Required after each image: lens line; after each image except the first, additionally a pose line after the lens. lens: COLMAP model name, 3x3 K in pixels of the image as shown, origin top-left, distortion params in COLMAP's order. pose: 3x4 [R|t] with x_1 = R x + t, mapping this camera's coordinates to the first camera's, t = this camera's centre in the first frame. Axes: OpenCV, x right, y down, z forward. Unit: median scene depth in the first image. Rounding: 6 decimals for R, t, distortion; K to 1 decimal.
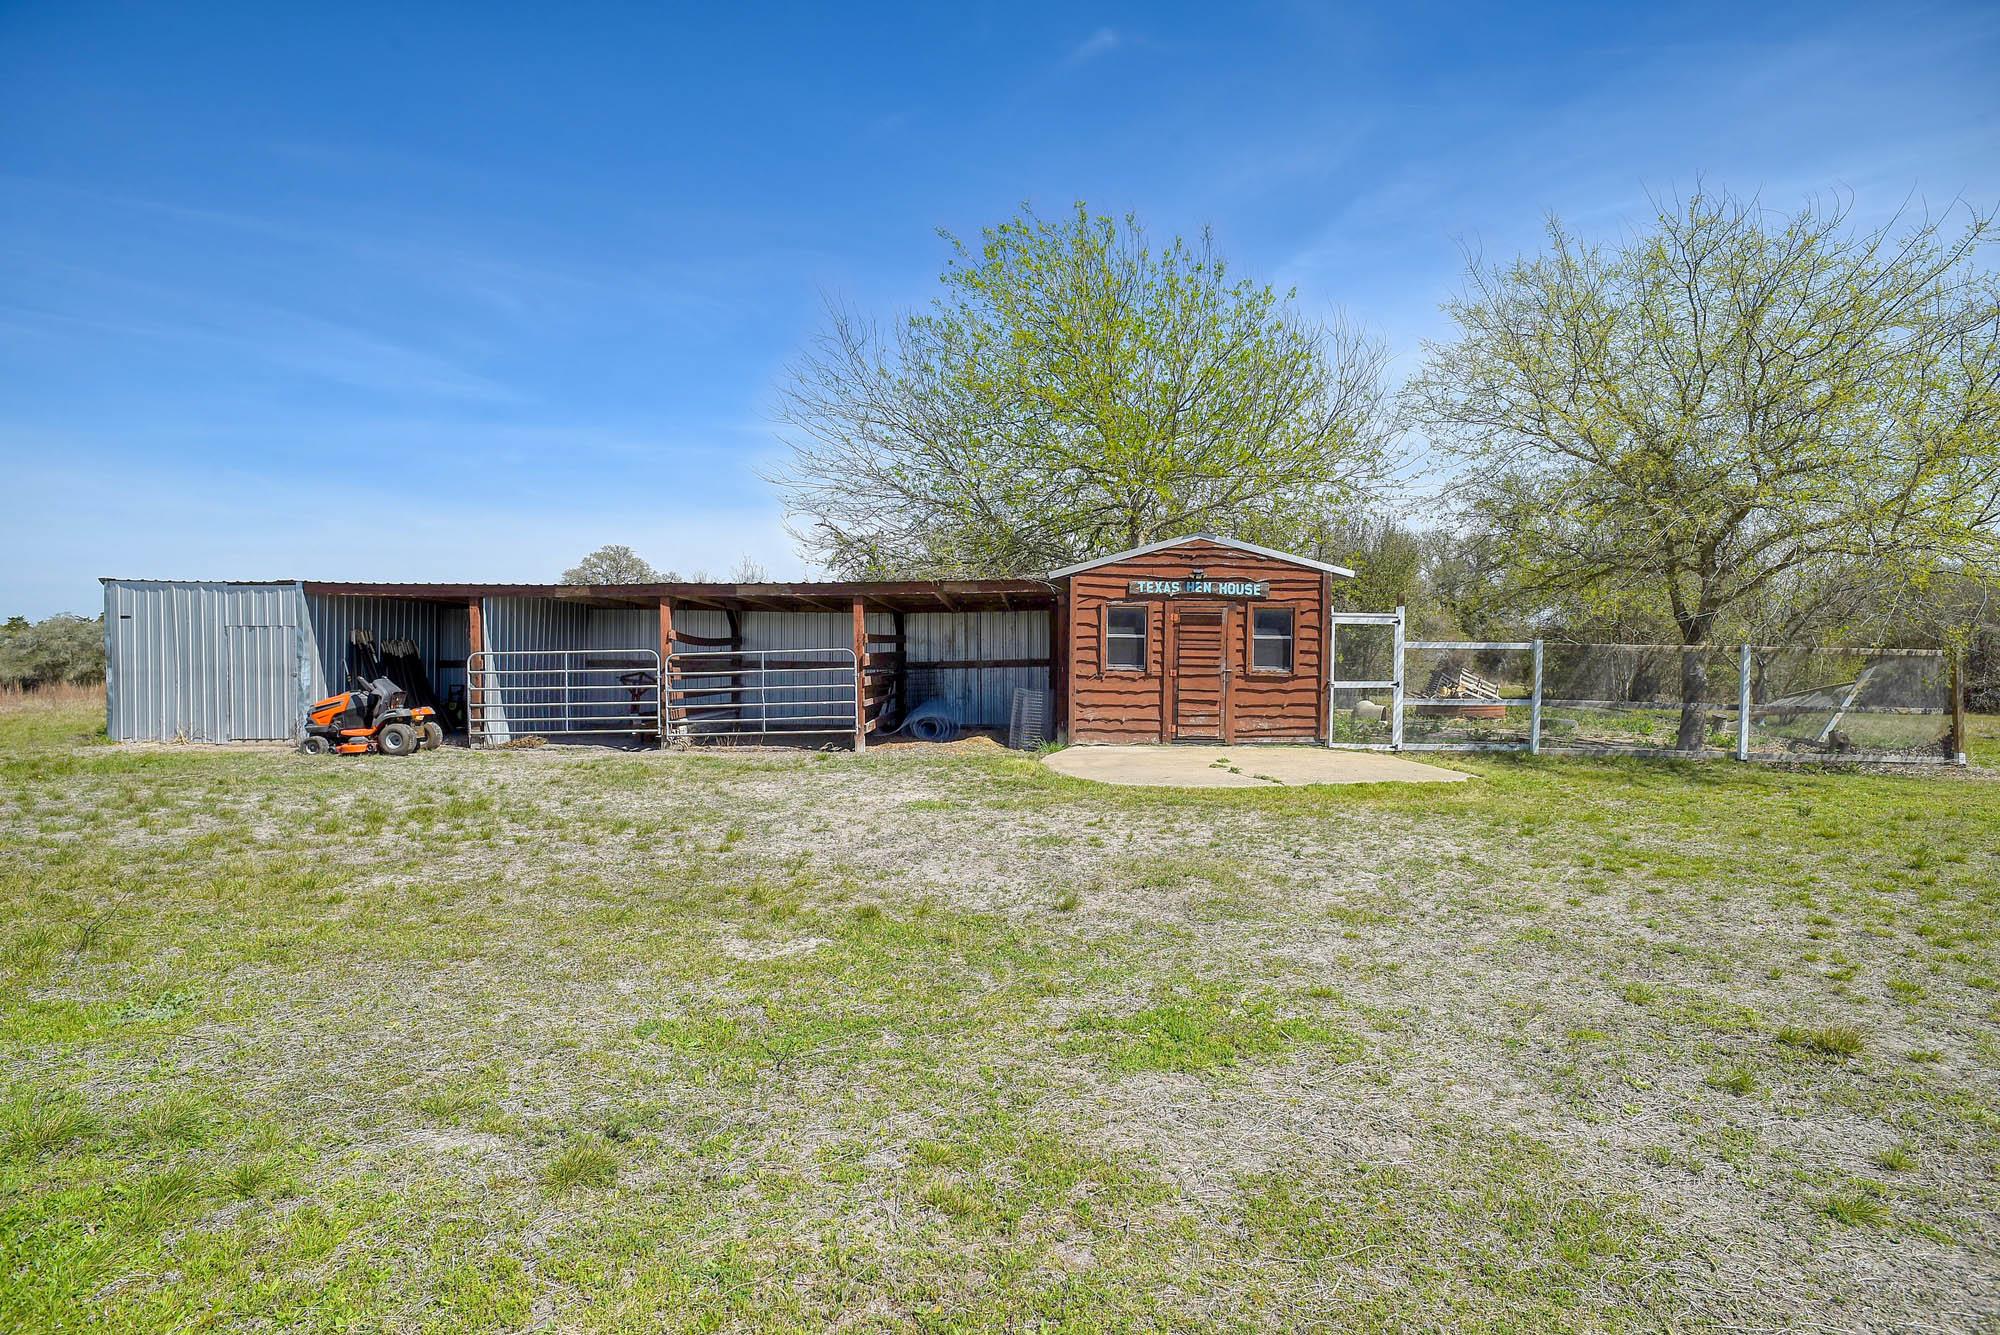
lens RADIAL K [[1045.5, 0, 1000.0], [0, 1045.5, 667.5], [0, 0, 1]] dist [-0.001799, 0.000009]
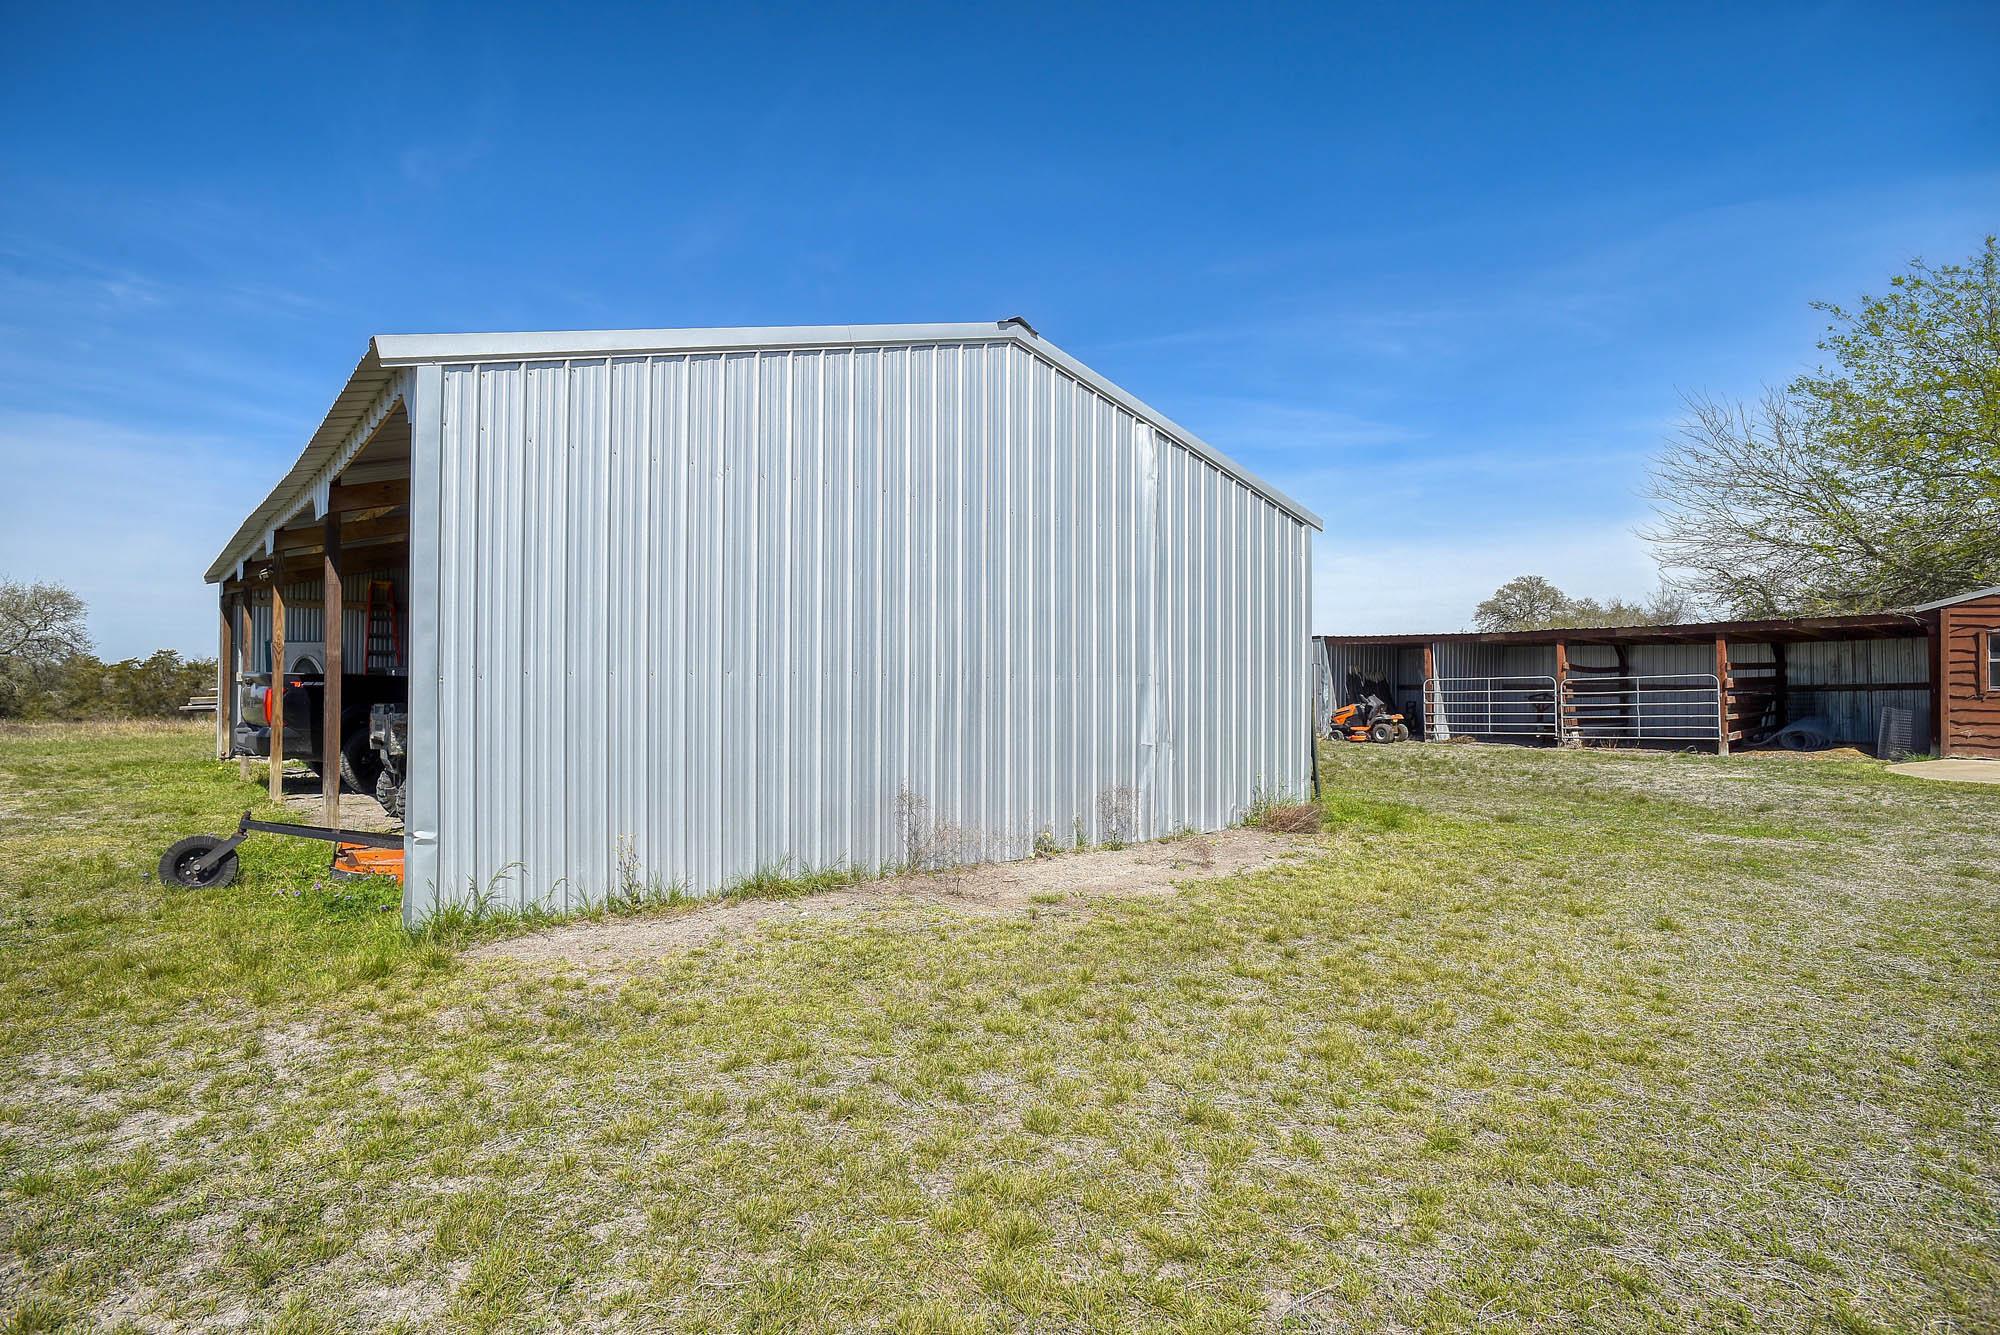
lens RADIAL K [[1083.6, 0, 1000.0], [0, 1083.6, 667.5], [0, 0, 1]] dist [-0.000709, 0.000429]
pose [[0.690262, -0.014235, -0.723419, 0.209840], [-0.003631, 0.999726, -0.023136, 0.007237], [0.723550, 0.018596, 0.690021, -0.540912]]
